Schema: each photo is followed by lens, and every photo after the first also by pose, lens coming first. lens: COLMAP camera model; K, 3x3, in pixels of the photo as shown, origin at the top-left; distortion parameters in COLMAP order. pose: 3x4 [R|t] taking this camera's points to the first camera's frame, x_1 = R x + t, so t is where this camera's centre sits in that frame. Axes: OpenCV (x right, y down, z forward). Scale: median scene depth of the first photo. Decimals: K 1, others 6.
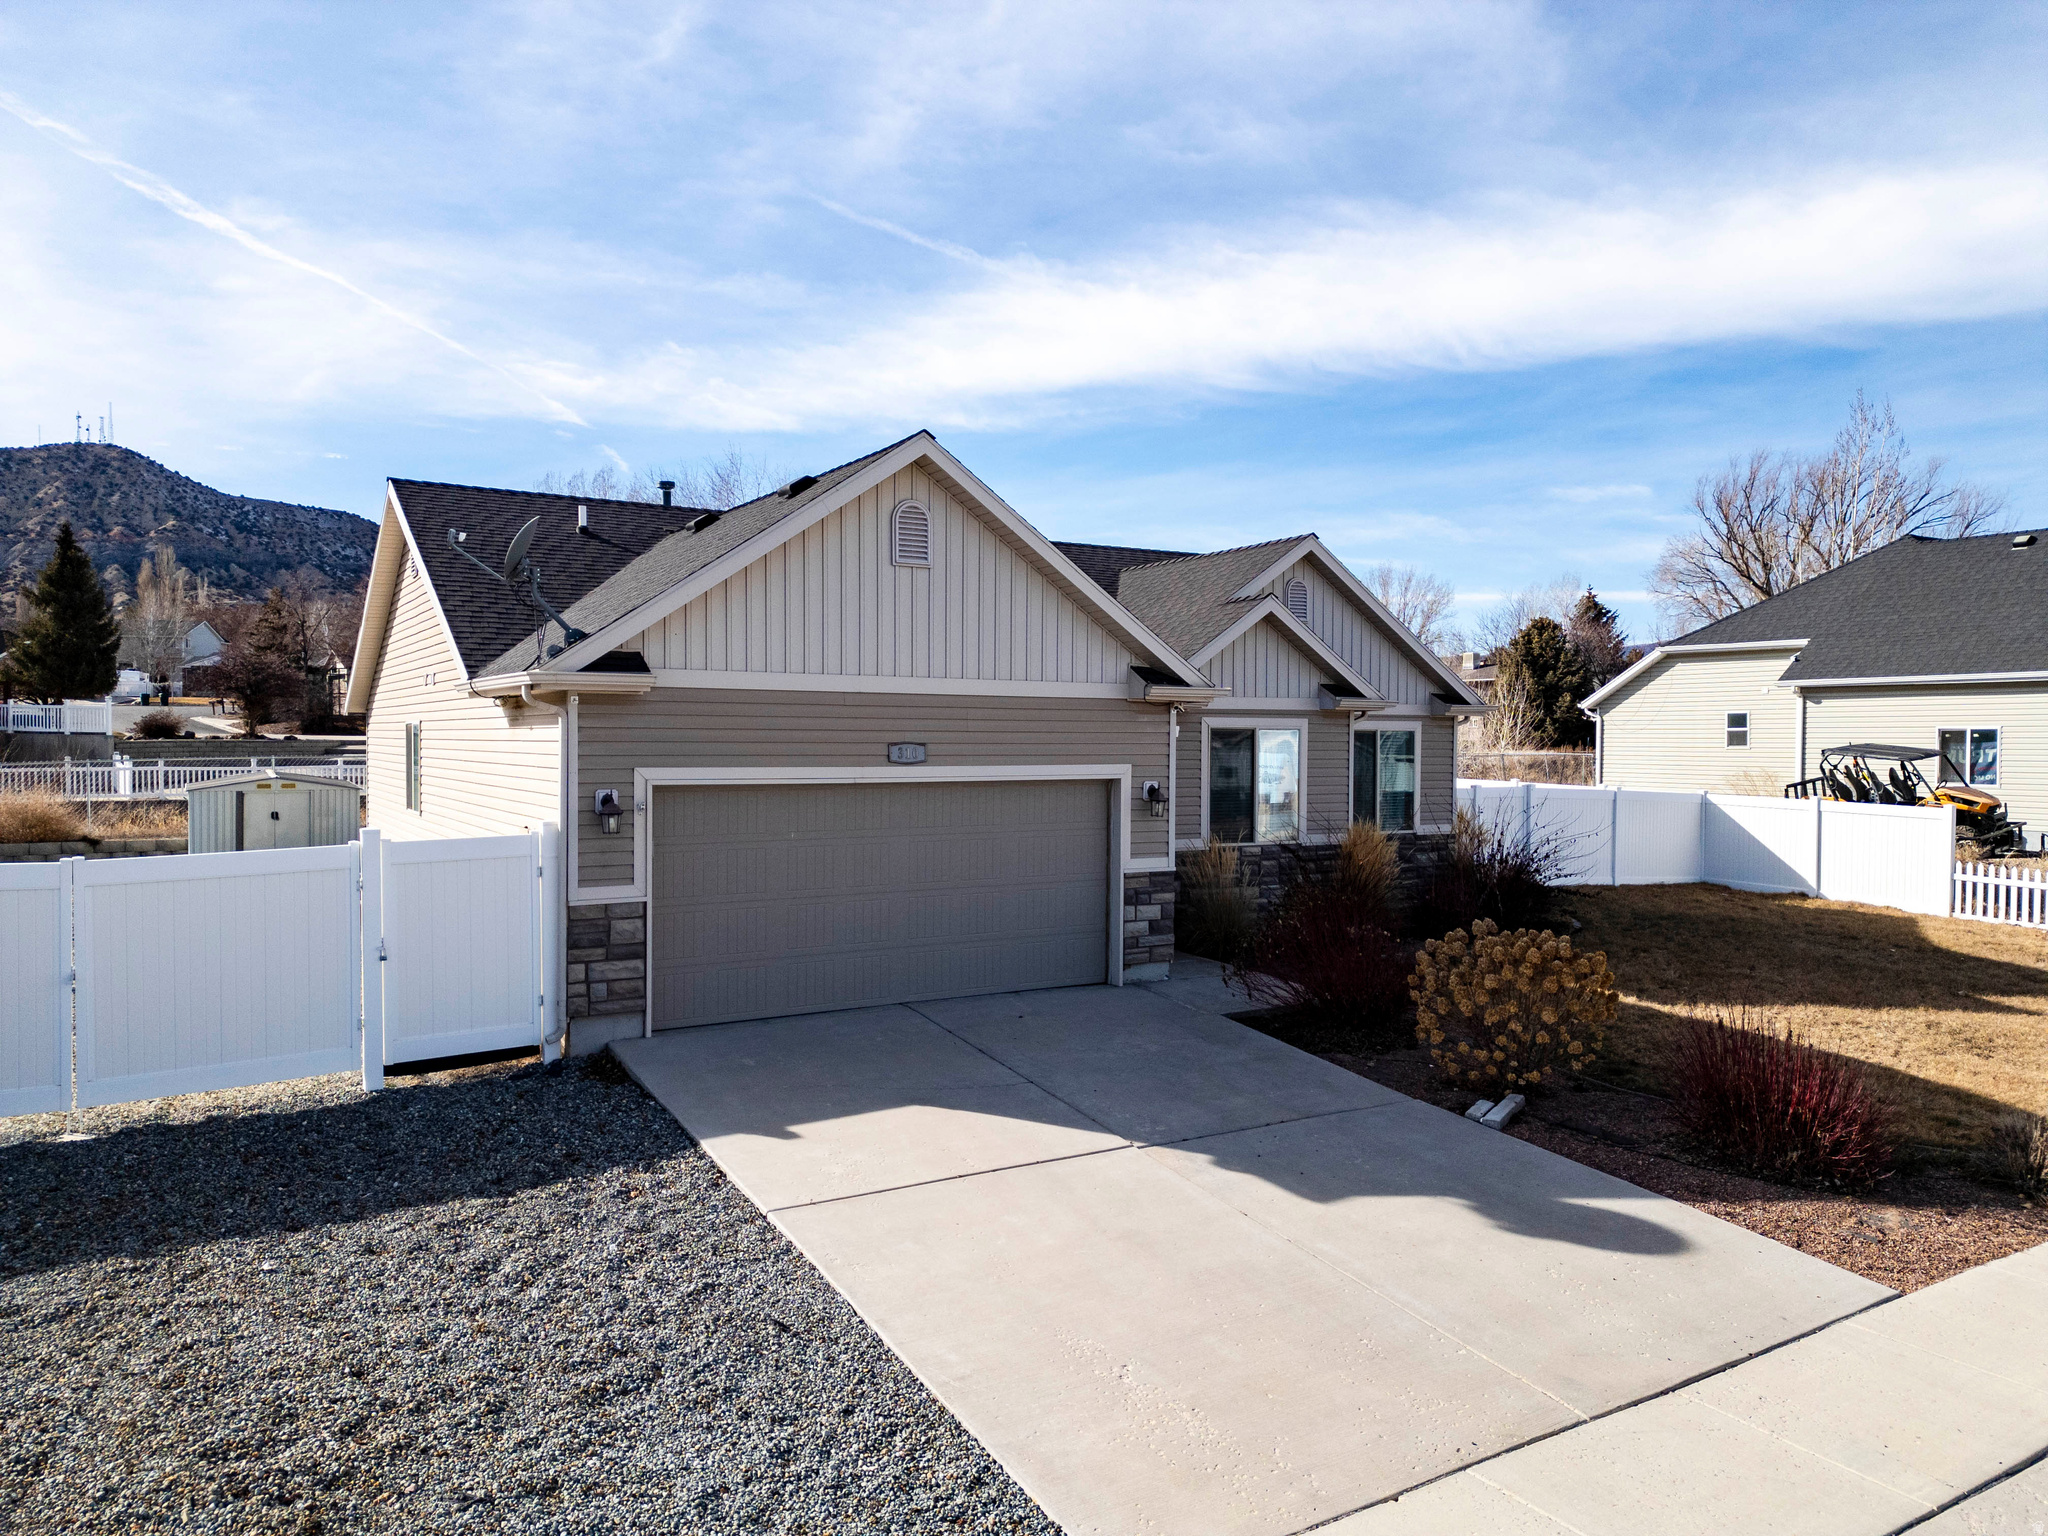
lens RADIAL K [[1422.6, 0, 1026.1], [0, 1422.6, 772.4], [0, 0, 1]] dist [0.078529, -0.070699]
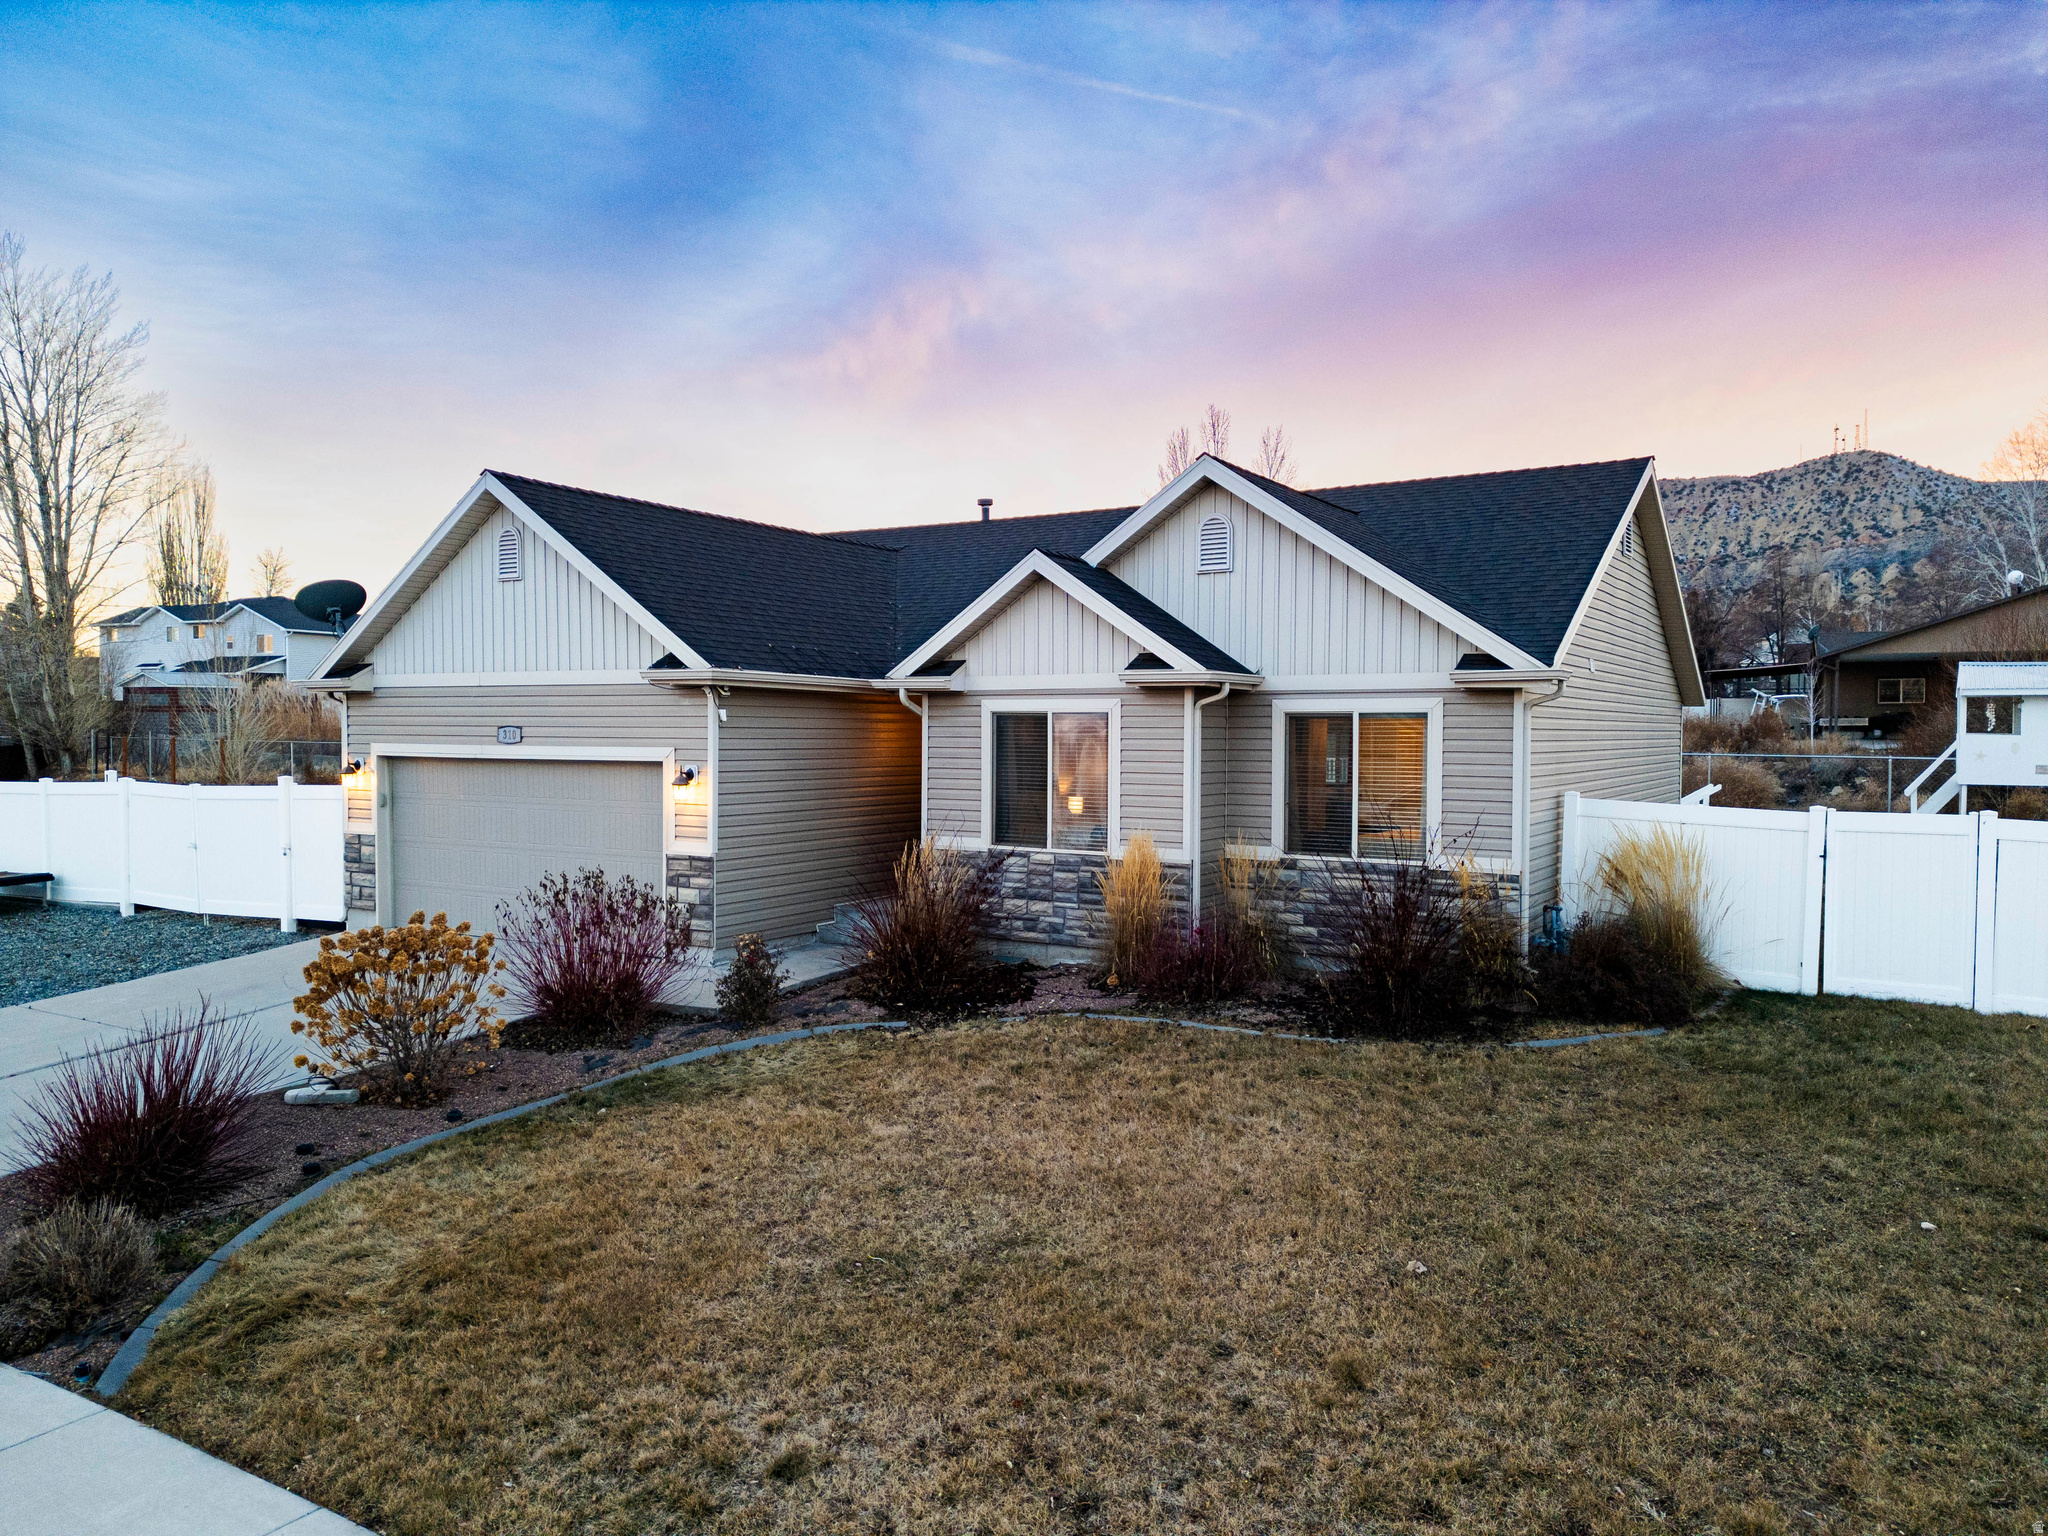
lens RADIAL K [[1422.6, 0, 1026.9], [0, 1422.6, 771.2], [0, 0, 1]] dist [0.078529, -0.070699]
pose [[0.461143, 0.023399, -0.887017, 1.085748], [-0.023783, 0.999619, 0.014004, -0.009012], [0.887007, 0.014638, 0.461524, 0.742514]]
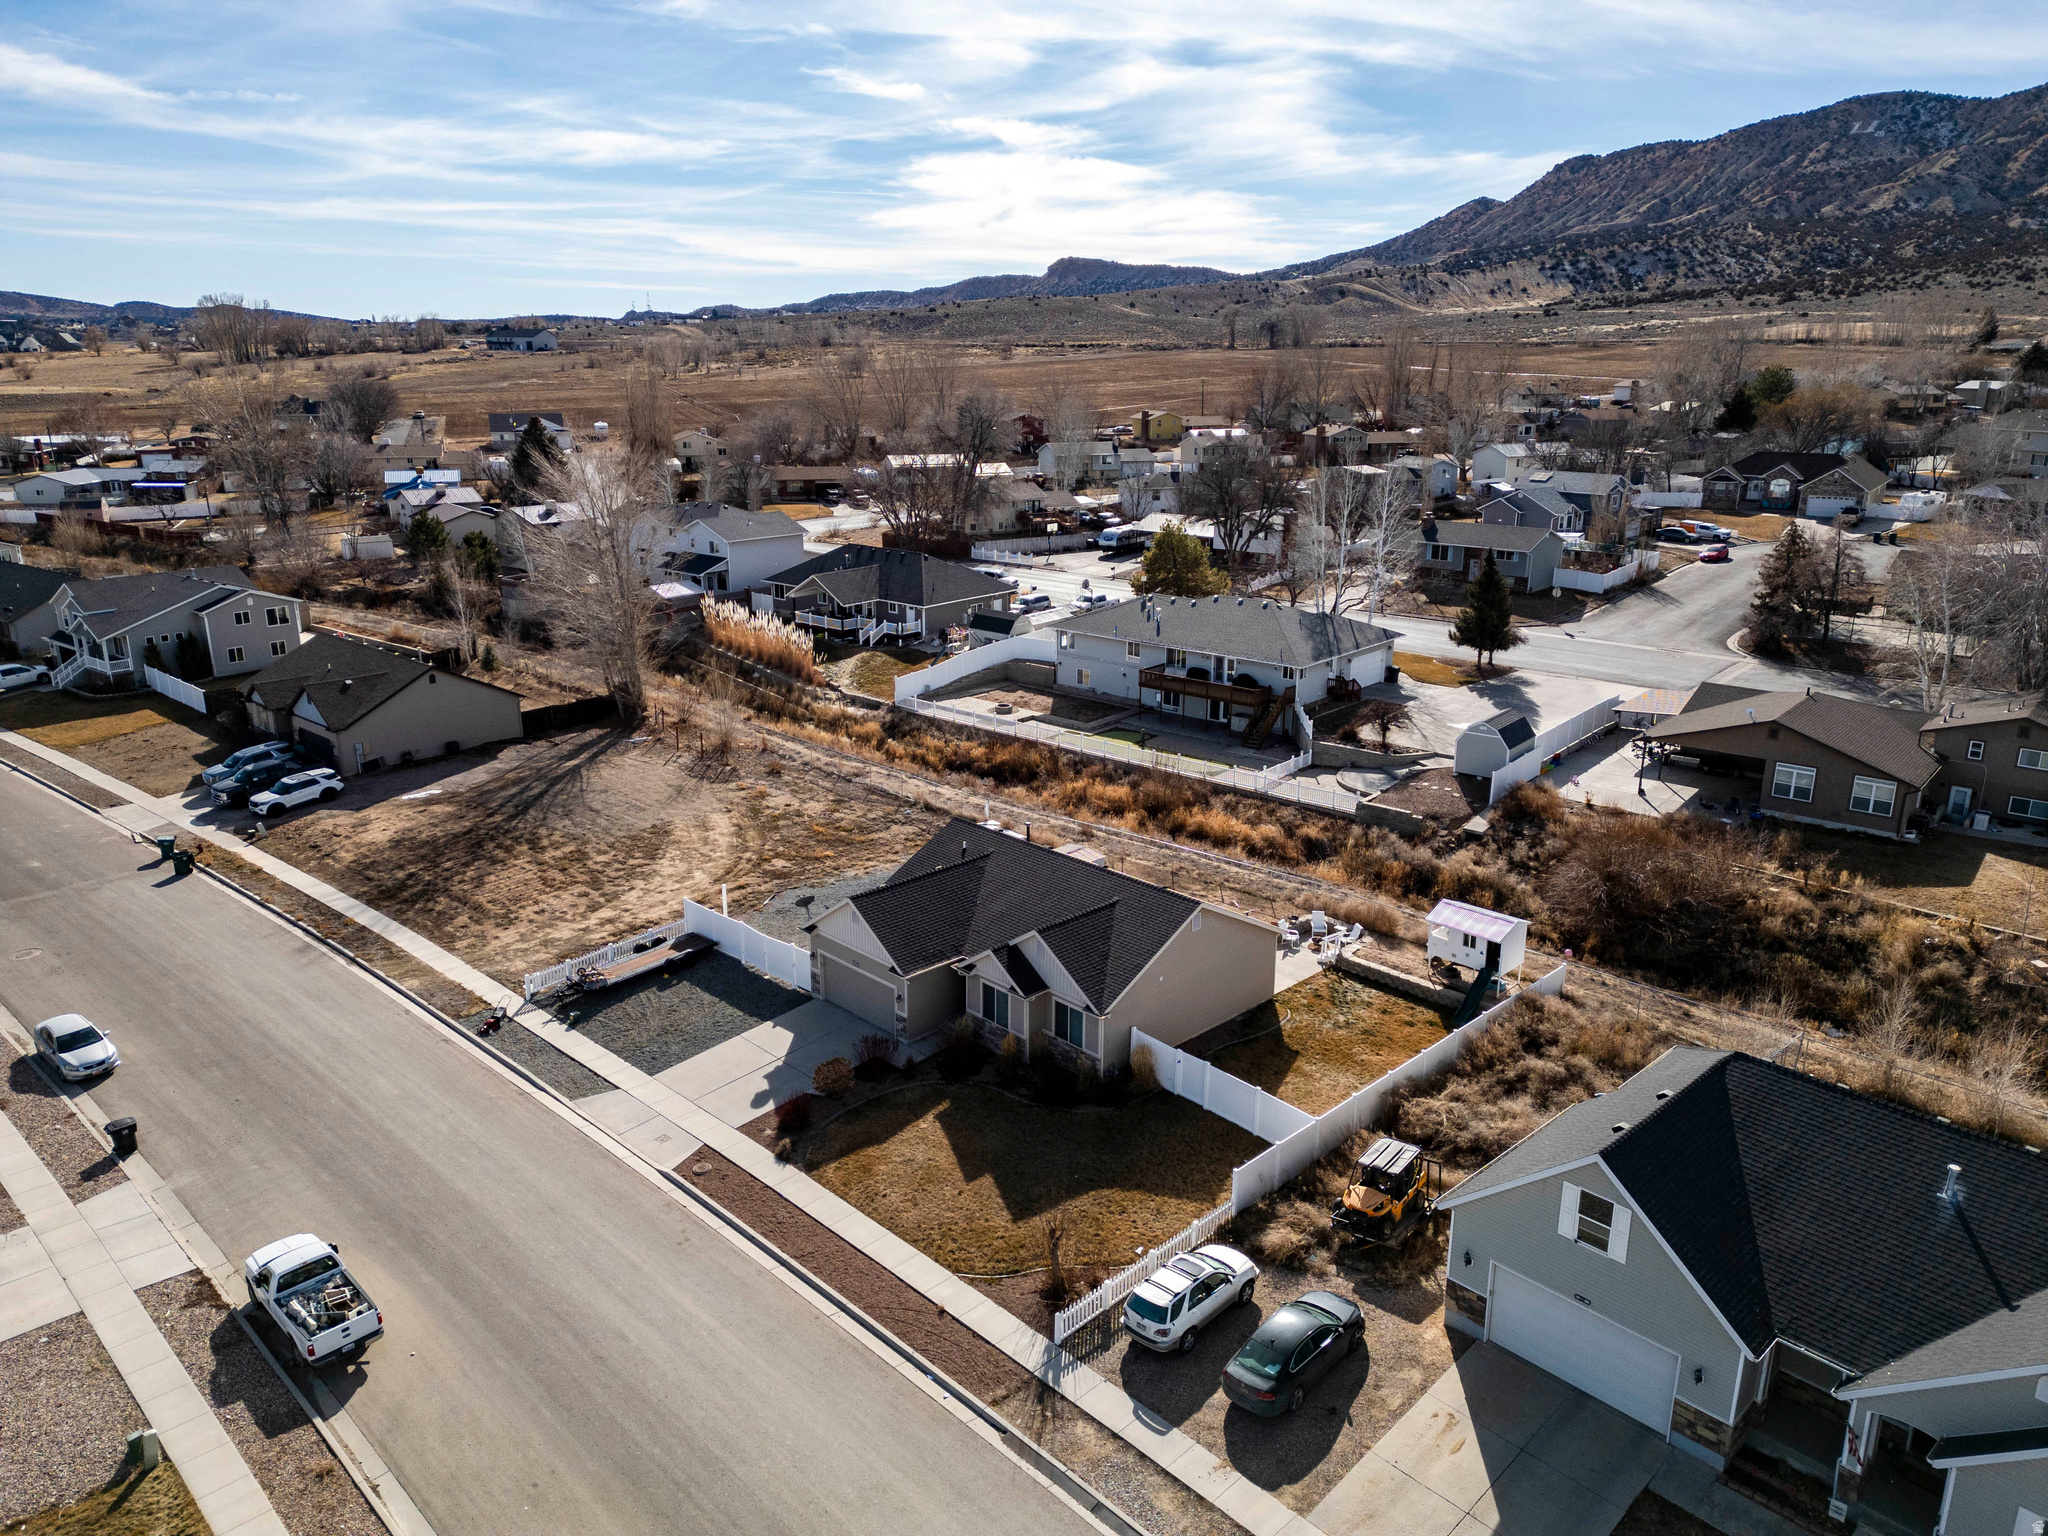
lens RADIAL K [[1422.6, 0, 1024.2], [0, 1422.6, 772.6], [0, 0, 1]] dist [0.078529, -0.070699]
pose [[0.229473, 0.273605, -0.934068, 3.449095], [-0.024353, 0.960990, 0.275508, -1.566354], [0.973010, -0.040474, 0.227184, 0.491925]]
